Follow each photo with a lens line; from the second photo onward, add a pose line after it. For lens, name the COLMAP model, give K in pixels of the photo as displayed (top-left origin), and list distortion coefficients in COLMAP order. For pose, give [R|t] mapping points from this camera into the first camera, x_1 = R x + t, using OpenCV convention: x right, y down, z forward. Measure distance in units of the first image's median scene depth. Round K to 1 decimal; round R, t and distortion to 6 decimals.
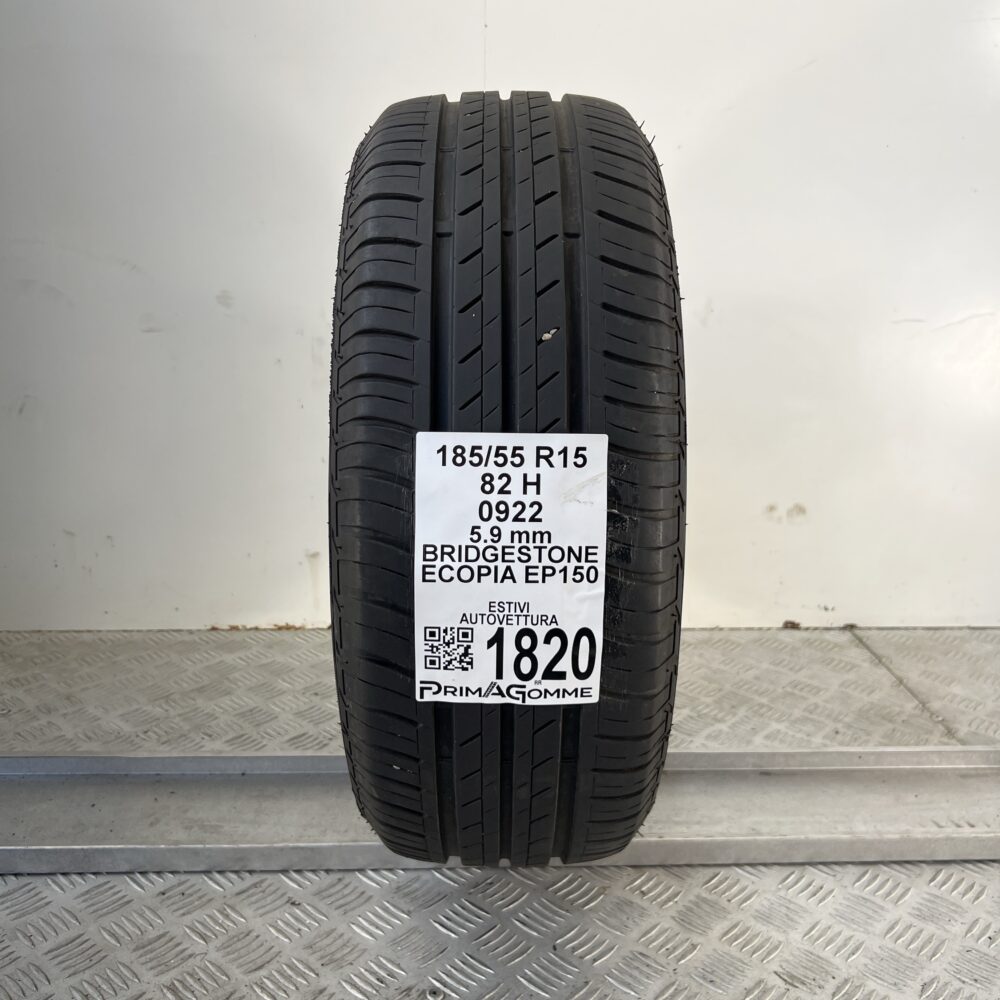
lens RADIAL K [[1005.7, 0, 497.9], [0, 1005.7, 490.4], [0, 0, 1]] dist [-0.029244, 0.000000]
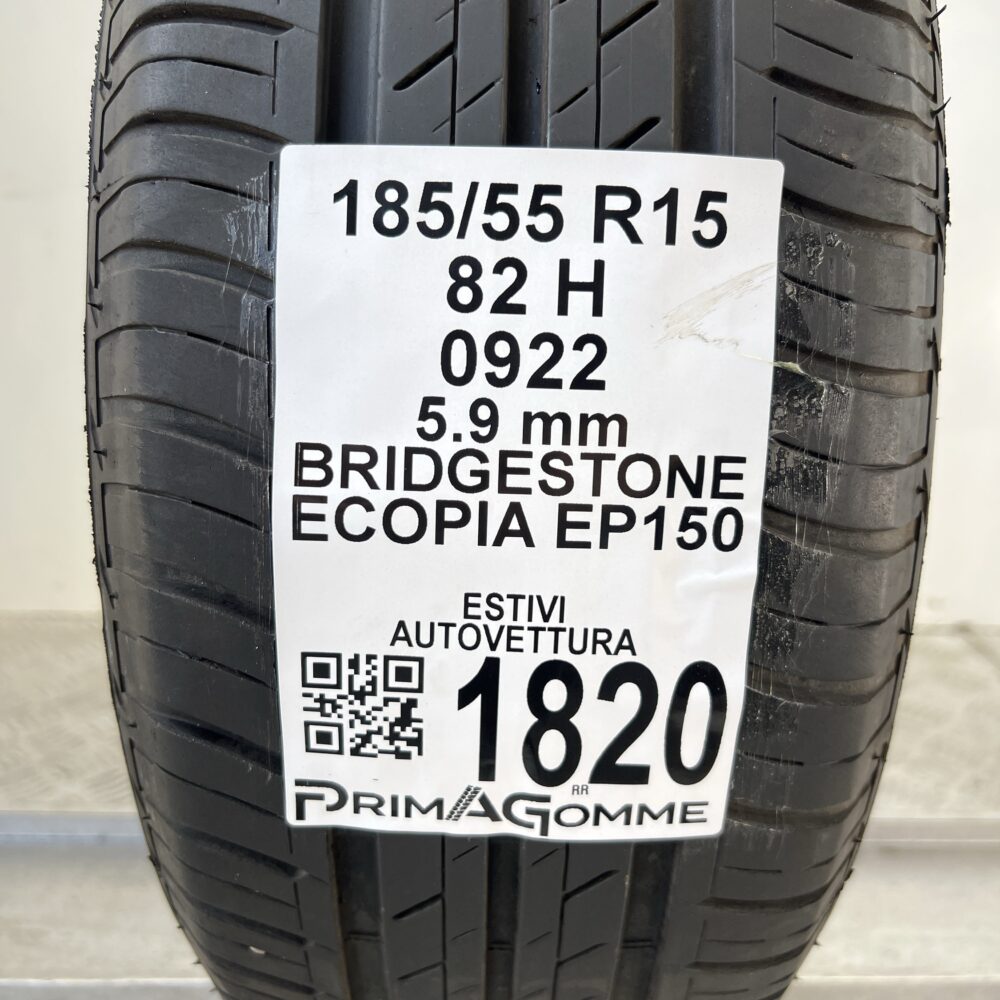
lens RADIAL K [[1005.7, 0, 501.4], [0, 1005.7, 505.0], [0, 0, 1]] dist [-0.029244, 0.000000]
pose [[0.999783, 0.020636, 0.002735, 0.004023], [-0.020718, 0.999203, 0.034126, 0.062251], [-0.002029, -0.034175, 0.999414, 0.605206]]
